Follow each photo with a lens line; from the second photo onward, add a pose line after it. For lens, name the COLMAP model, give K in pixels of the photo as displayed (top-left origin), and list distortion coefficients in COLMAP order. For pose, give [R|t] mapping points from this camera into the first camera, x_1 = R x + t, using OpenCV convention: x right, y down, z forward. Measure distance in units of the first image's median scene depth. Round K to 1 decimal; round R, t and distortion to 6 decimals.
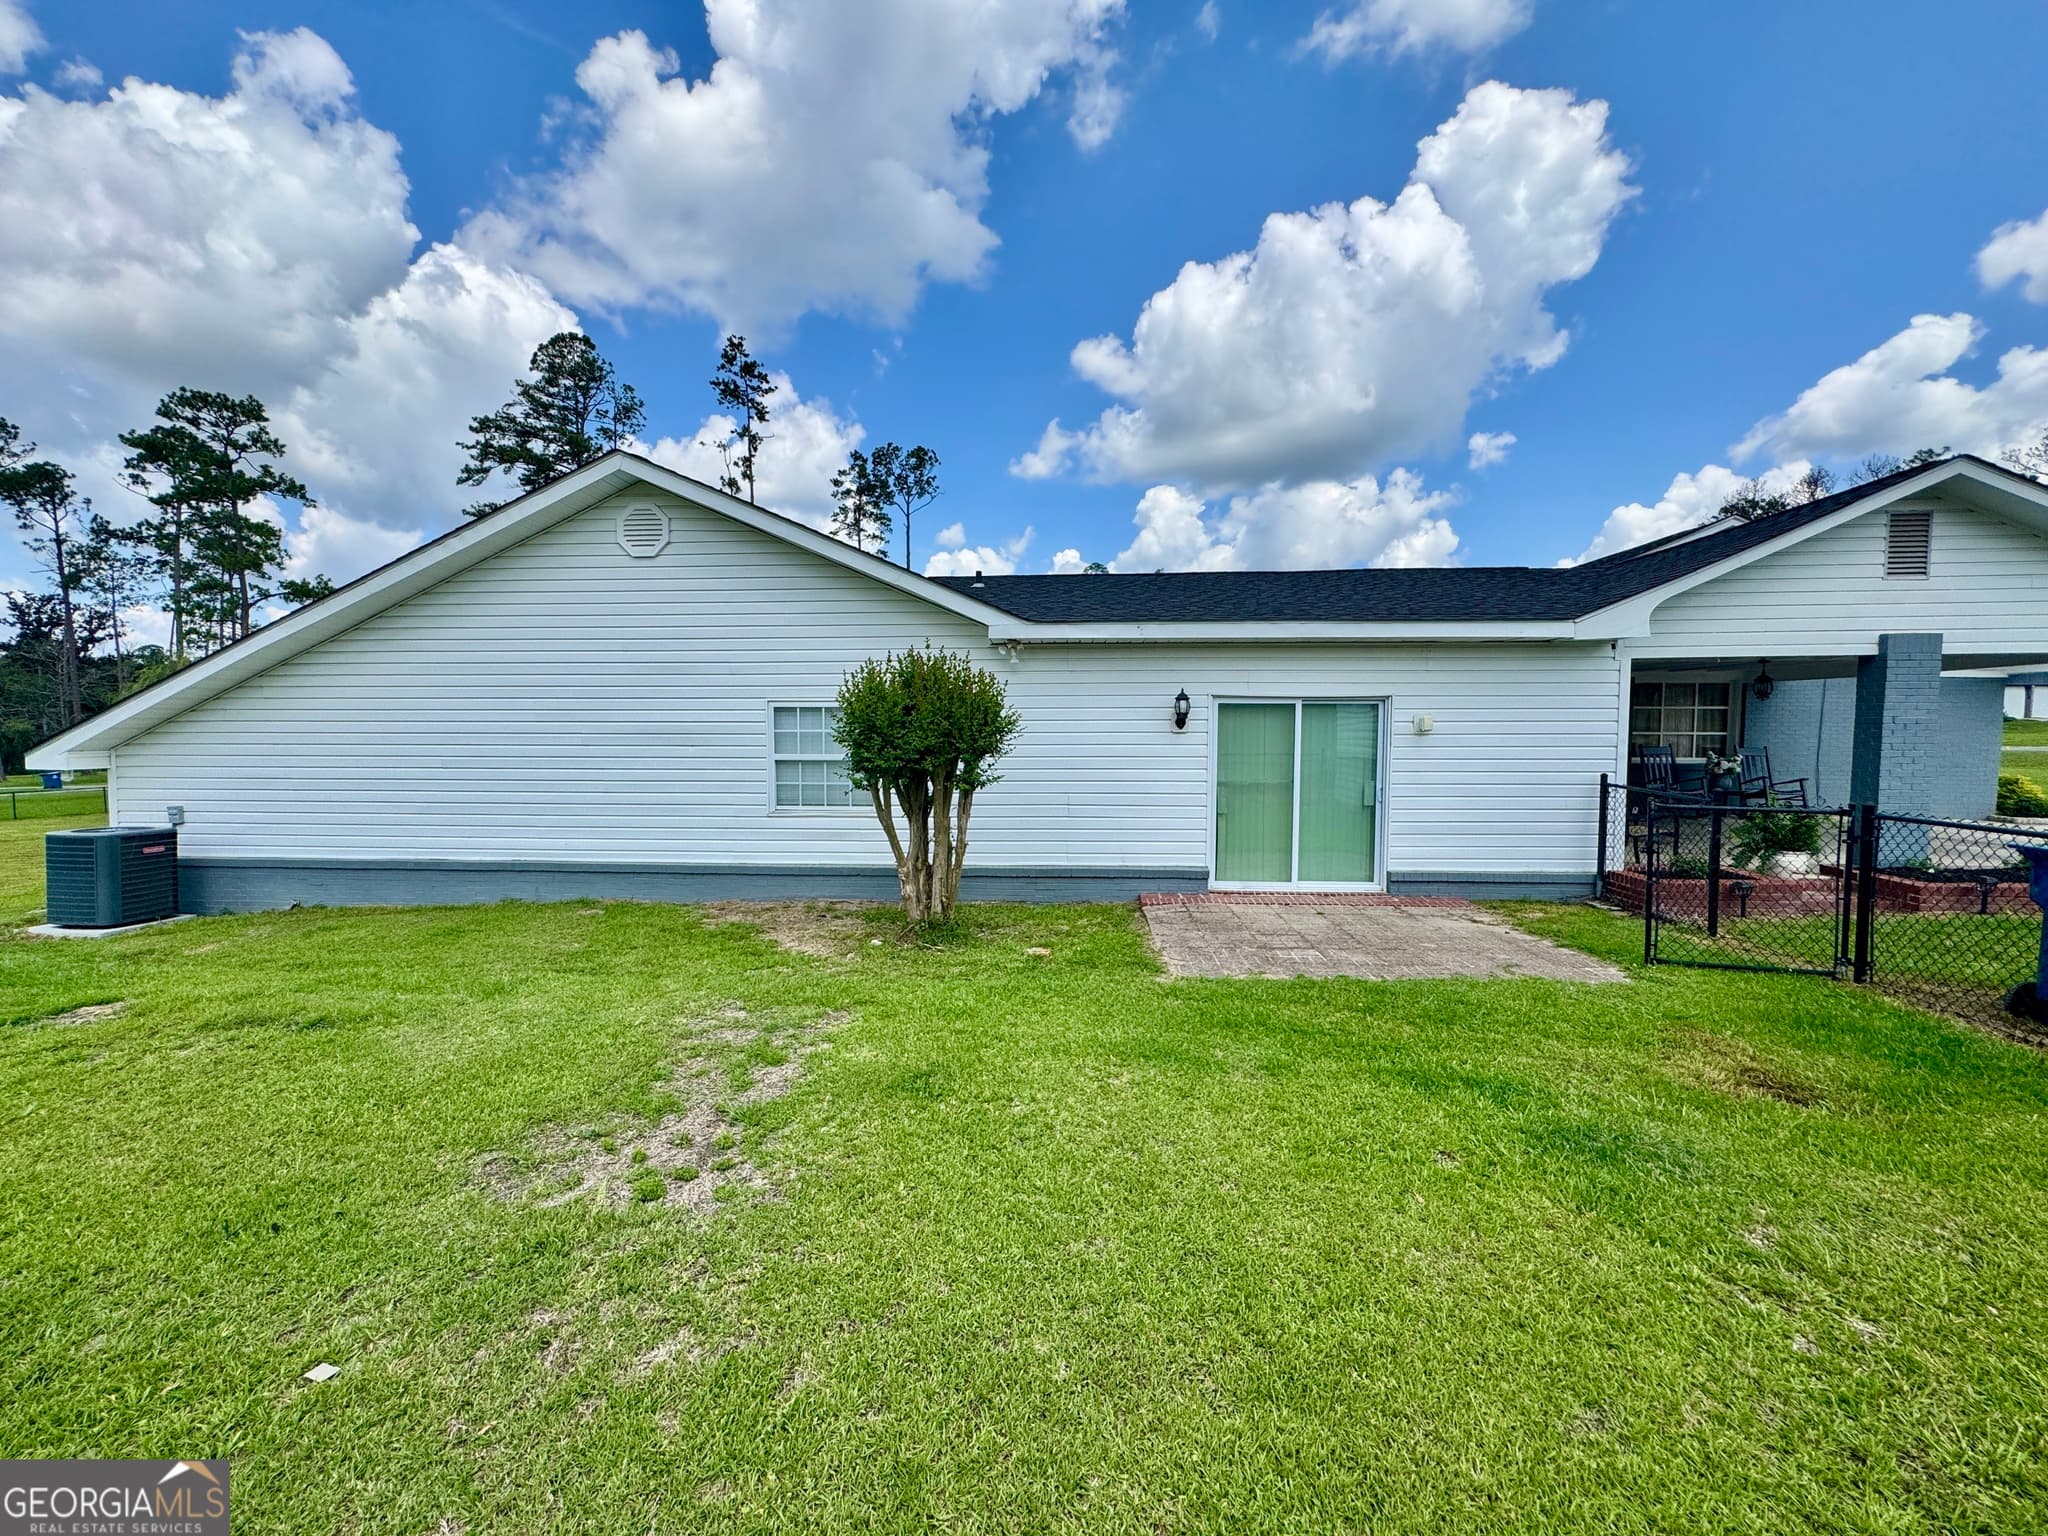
lens RADIAL K [[820.1, 0, 1023.7], [0, 820.1, 761.0], [0, 0, 1]] dist [0.002068, -0.001397]
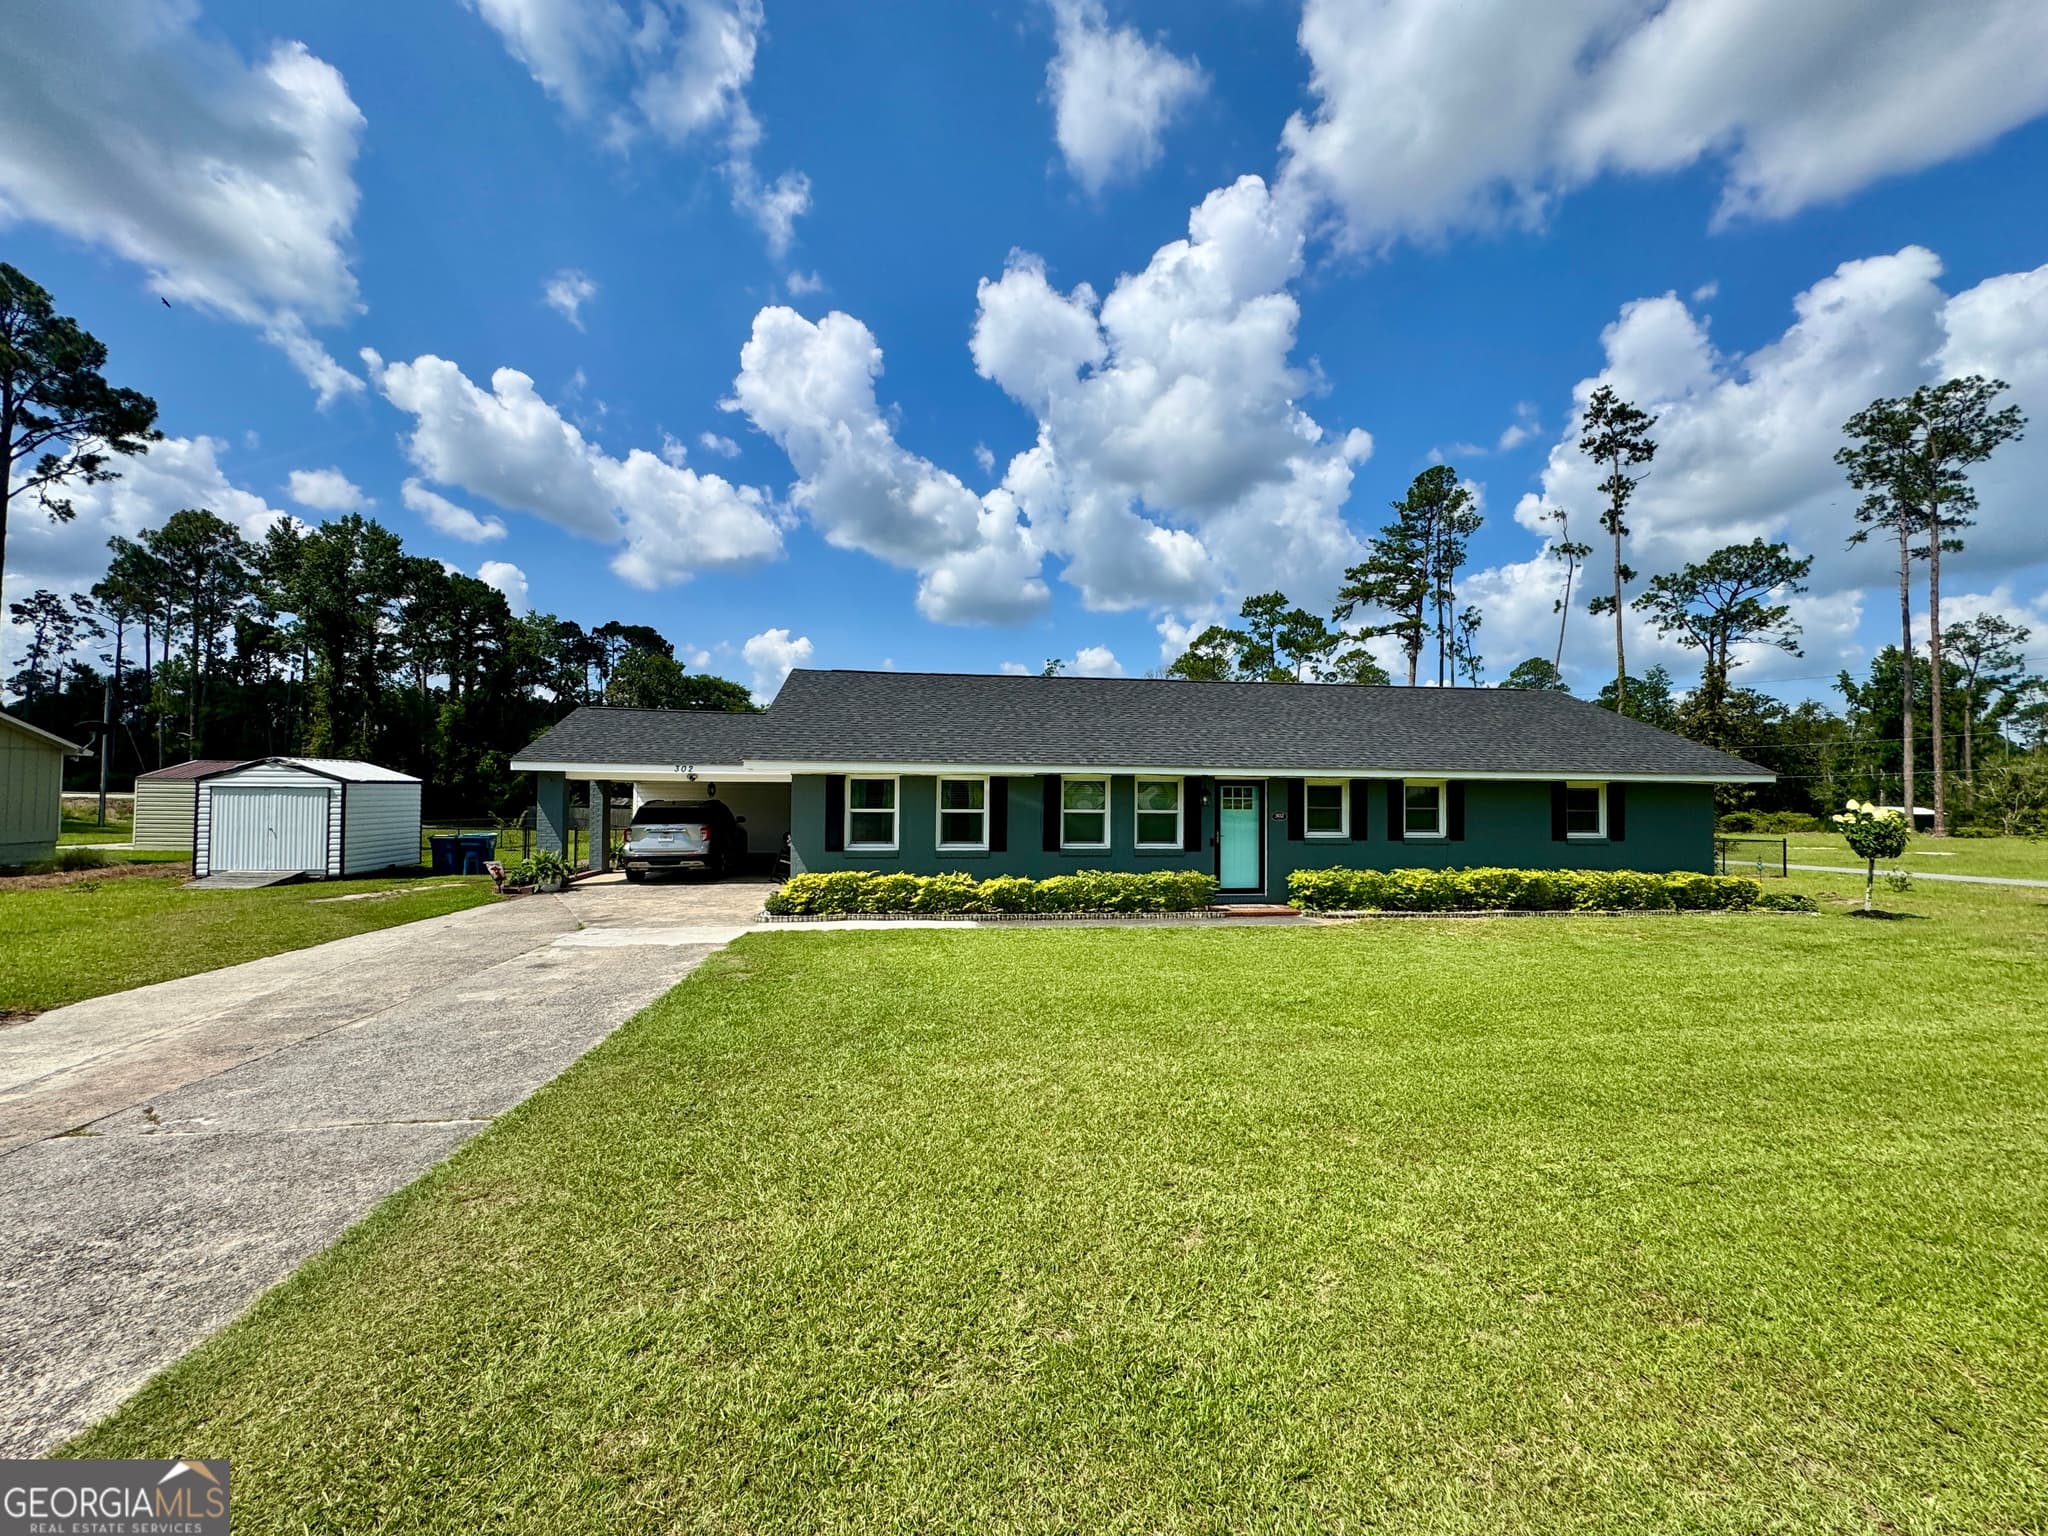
lens RADIAL K [[820.1, 0, 1031.8], [0, 820.1, 755.5], [0, 0, 1]] dist [0.002068, -0.001397]
pose [[0.190701, -0.040806, -0.980800, 0.562586], [-0.049740, 0.997451, -0.051170, -0.021809], [0.980387, 0.058543, 0.188185, 0.271527]]
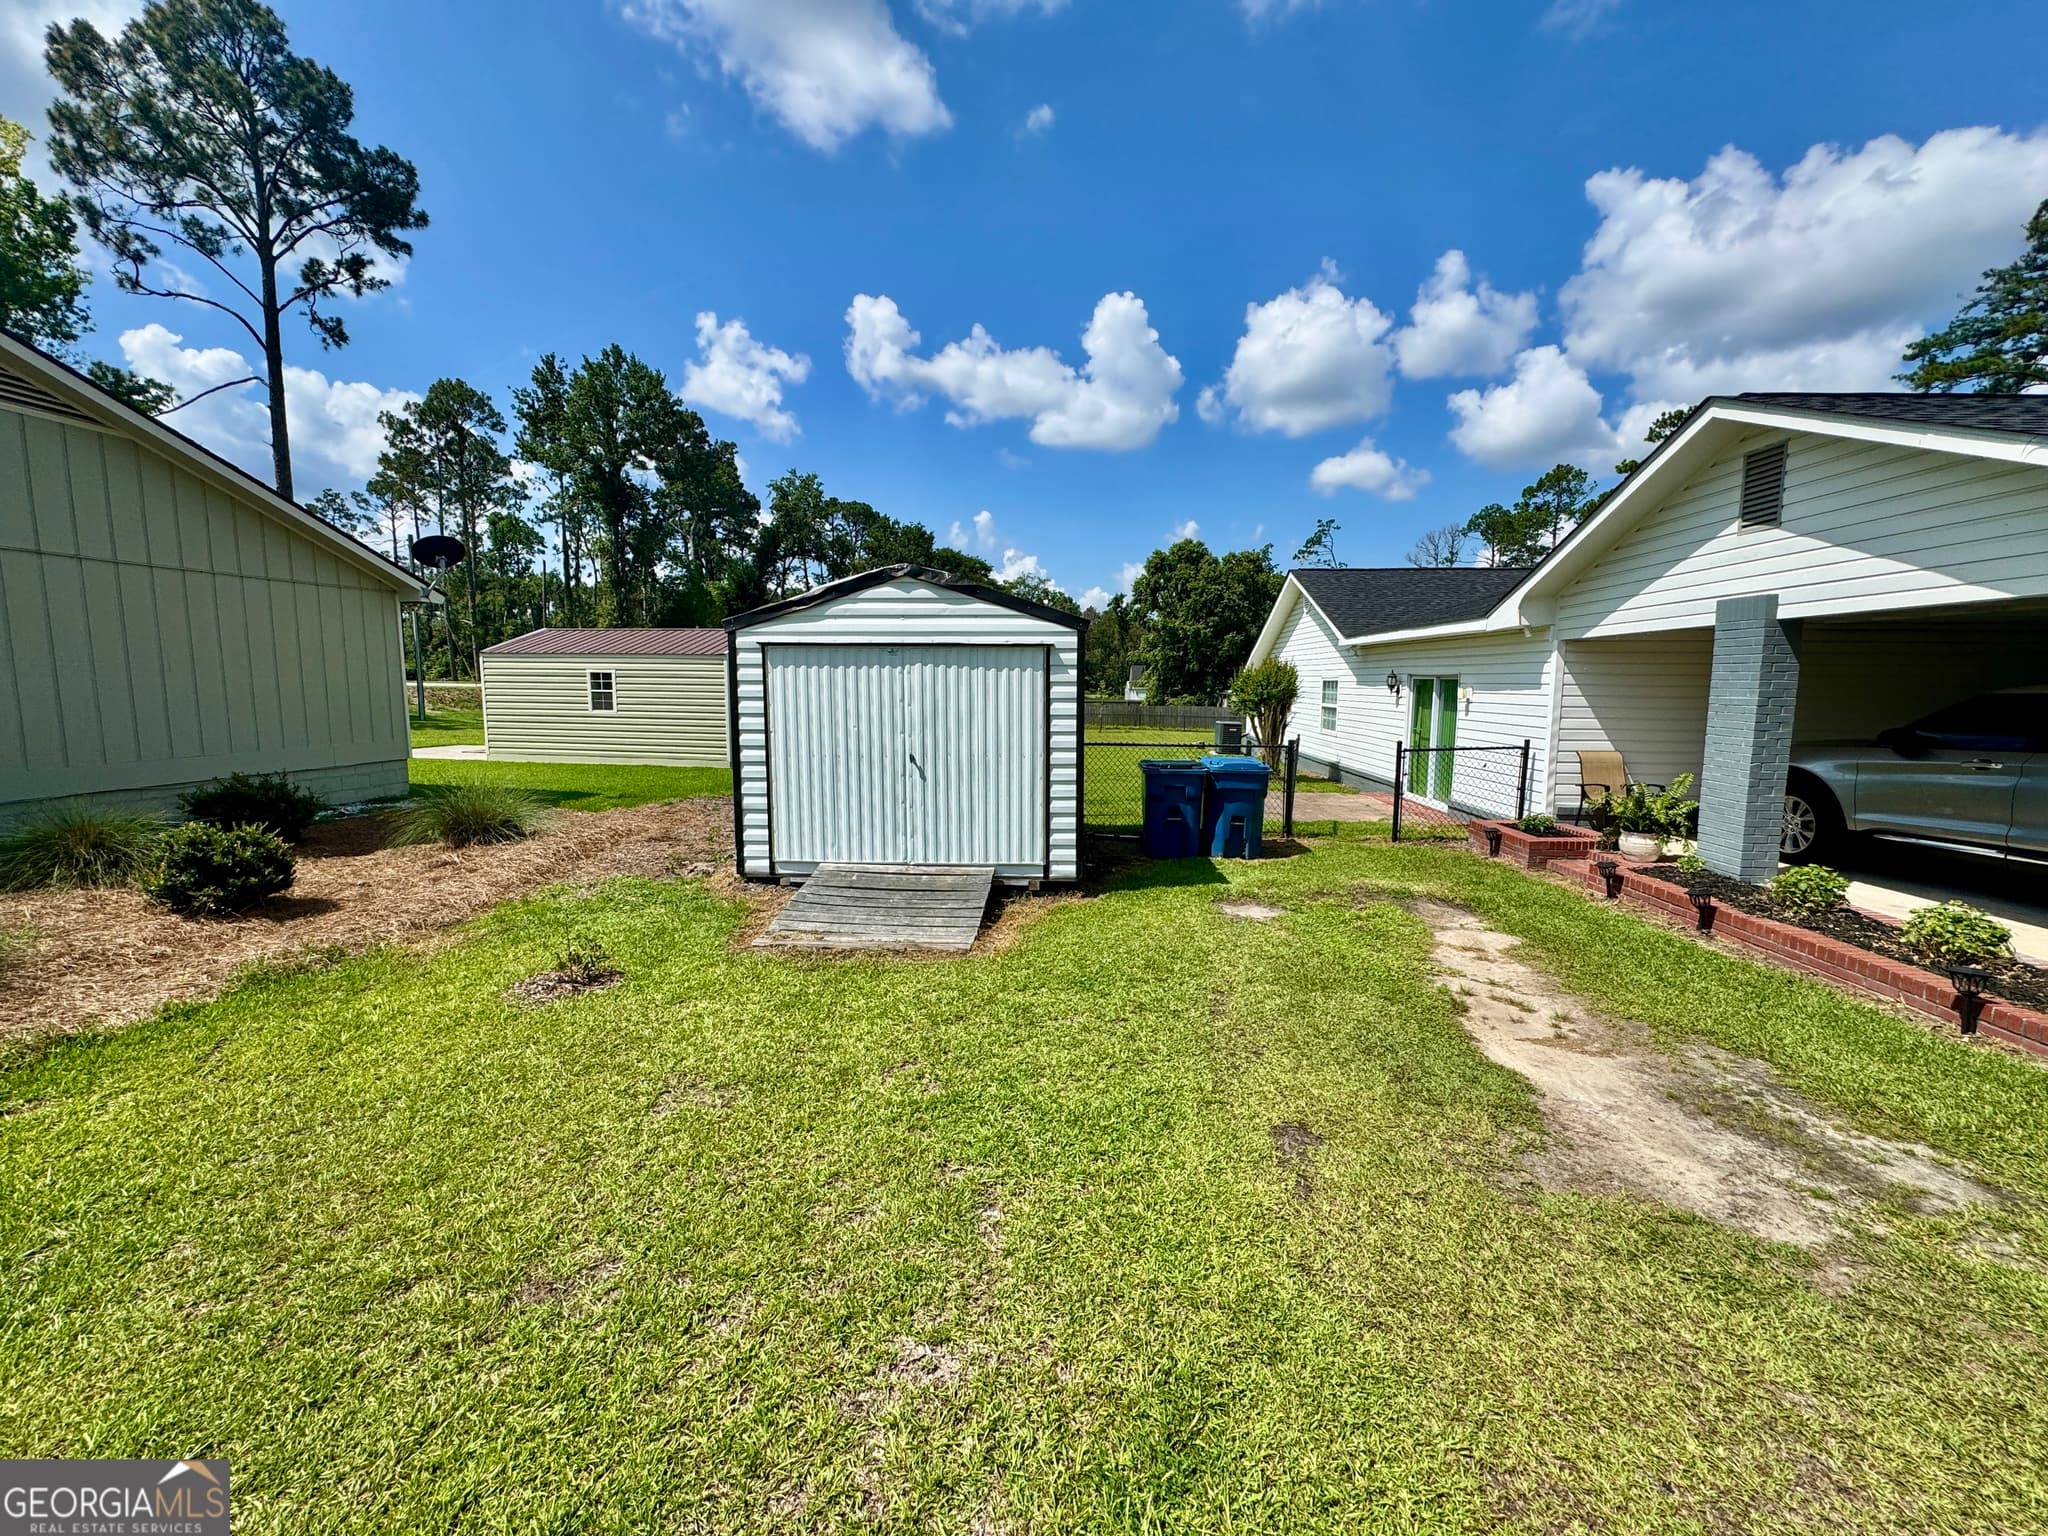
lens RADIAL K [[820.1, 0, 1014.4], [0, 820.1, 767.1], [0, 0, 1]] dist [0.002068, -0.001397]
pose [[-0.008939, 0.106903, -0.994229, 0.287010], [-0.047182, 0.993117, 0.107207, -0.005476], [0.998846, 0.047868, -0.003834, 0.038741]]
